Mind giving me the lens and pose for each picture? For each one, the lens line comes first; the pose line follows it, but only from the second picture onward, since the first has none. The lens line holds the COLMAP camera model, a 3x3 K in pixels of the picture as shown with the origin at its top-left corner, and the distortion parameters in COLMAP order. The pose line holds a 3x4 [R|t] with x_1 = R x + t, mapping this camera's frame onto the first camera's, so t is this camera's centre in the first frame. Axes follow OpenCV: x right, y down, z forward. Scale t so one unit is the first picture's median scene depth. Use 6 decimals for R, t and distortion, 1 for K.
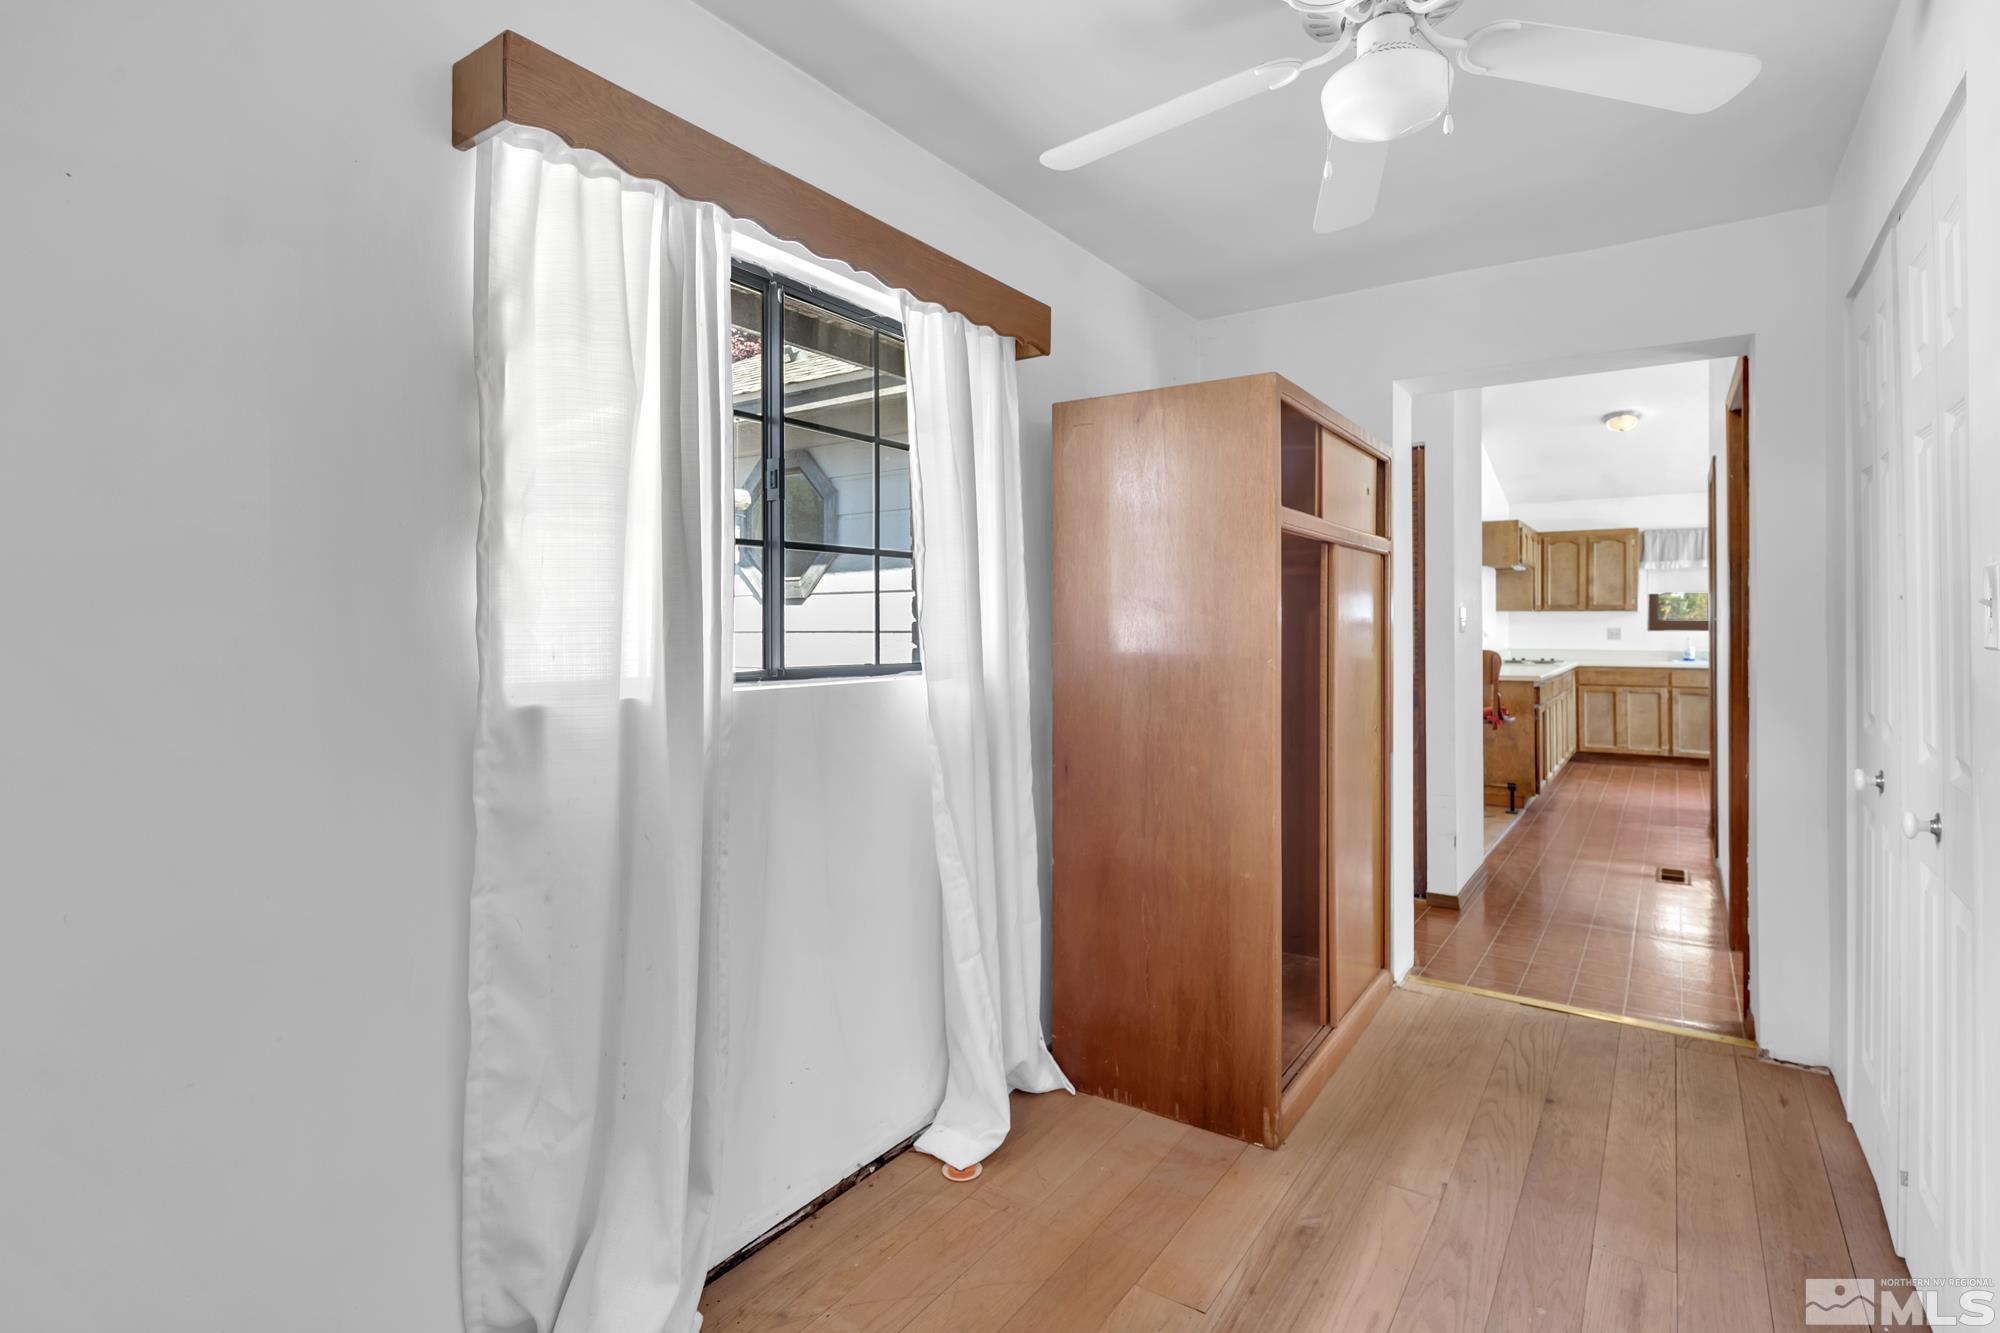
lens RADIAL K [[944.2, 0, 1028.4], [0, 944.2, 624.1], [0, 0, 1]] dist [0.004827, -0.000204]
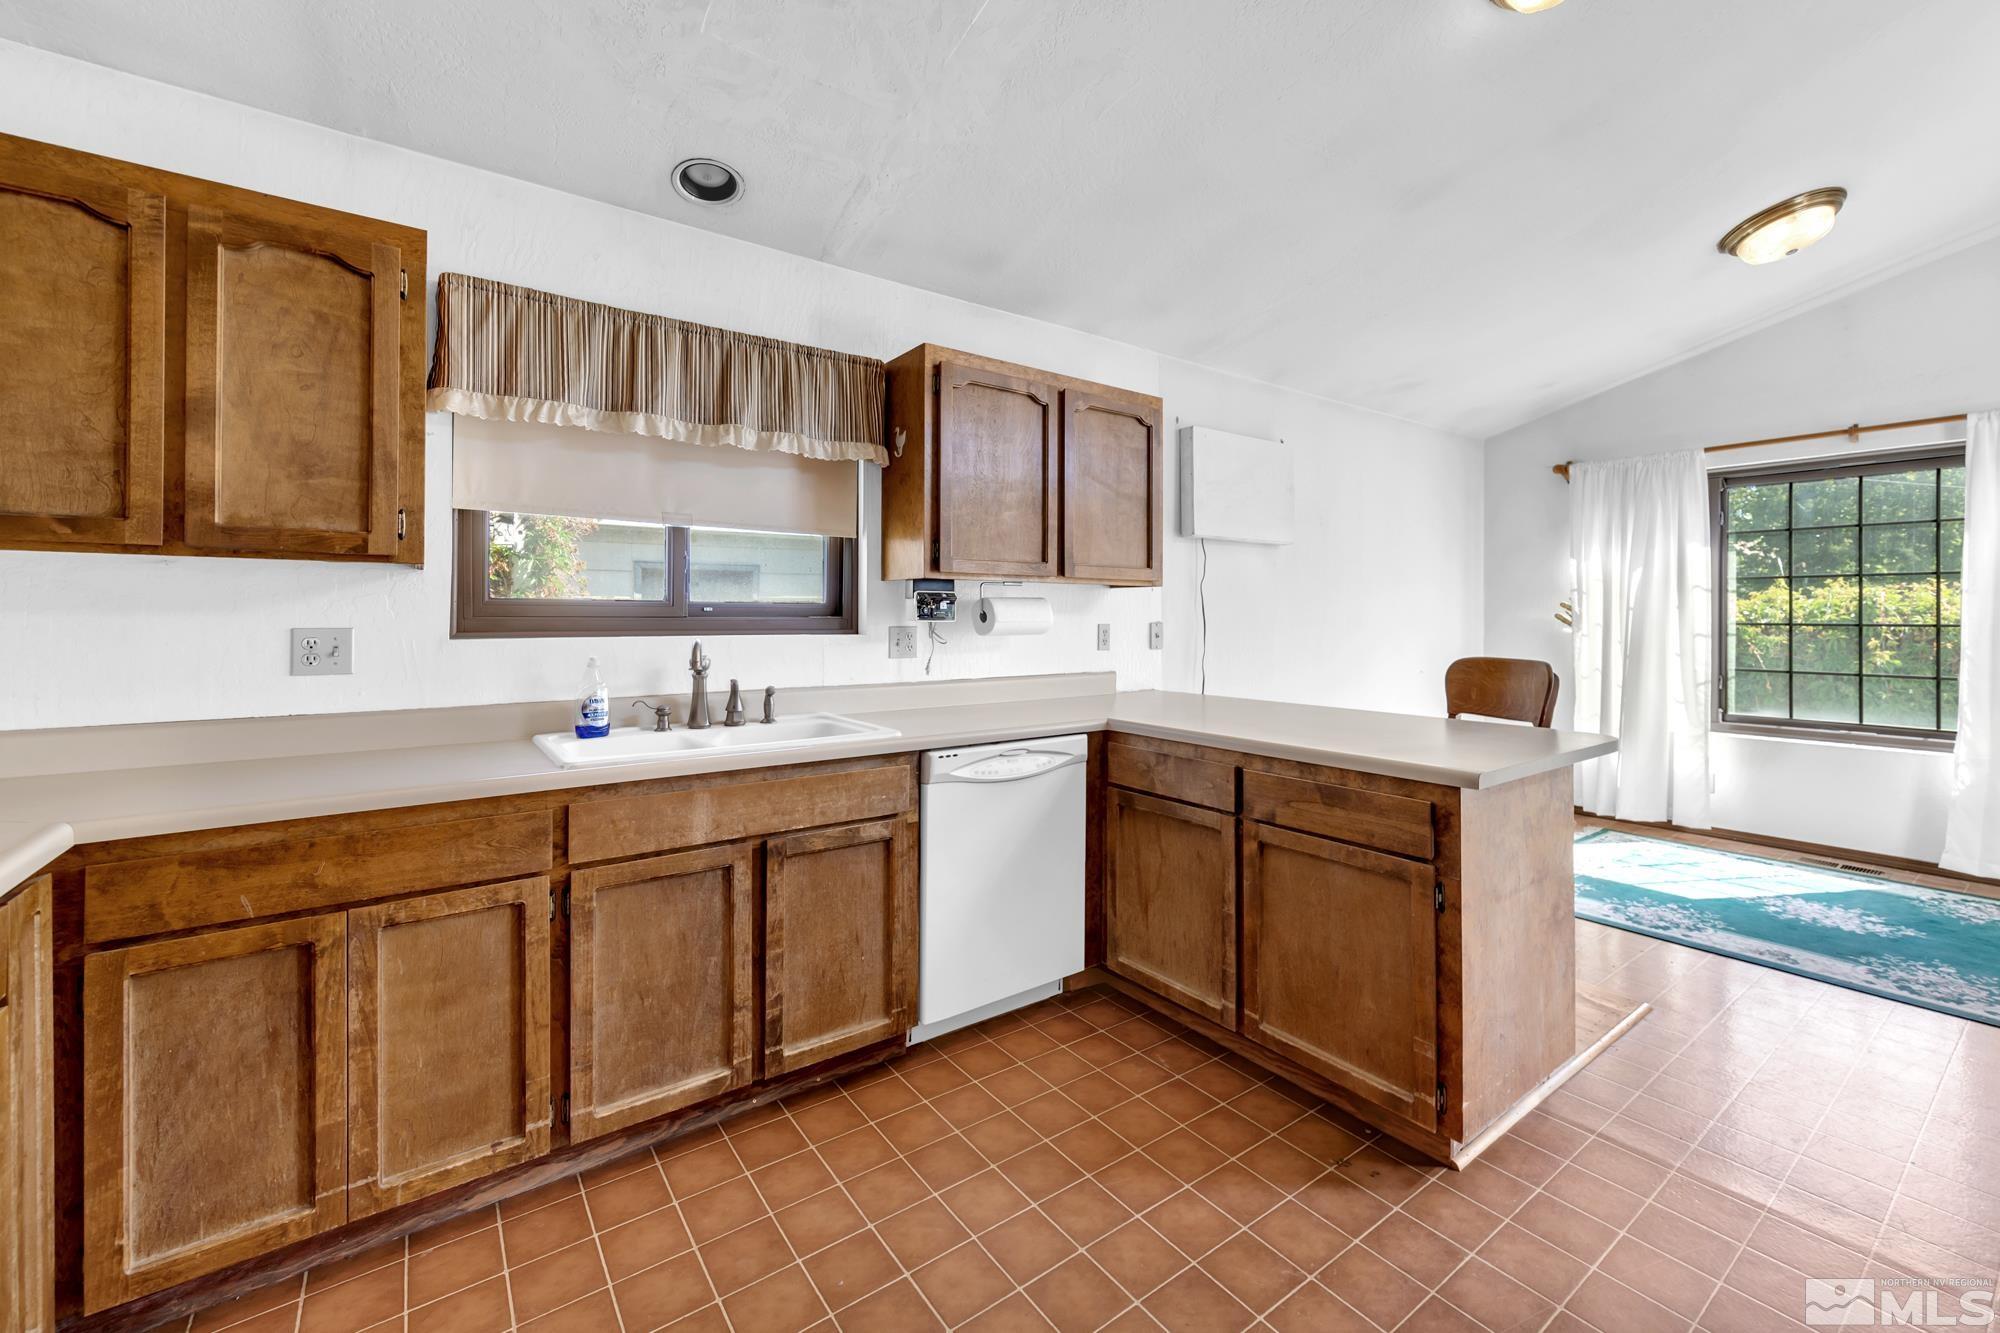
lens RADIAL K [[816.3, 0, 1023.0], [0, 816.3, 616.7], [0, 0, 1]] dist [0.004009, 0.000078]
pose [[0.336079, 0.001072, 0.941833, 0.492623], [-0.004604, 0.999989, 0.000504, -0.000008], [-0.941822, -0.004506, 0.336081, 0.775828]]
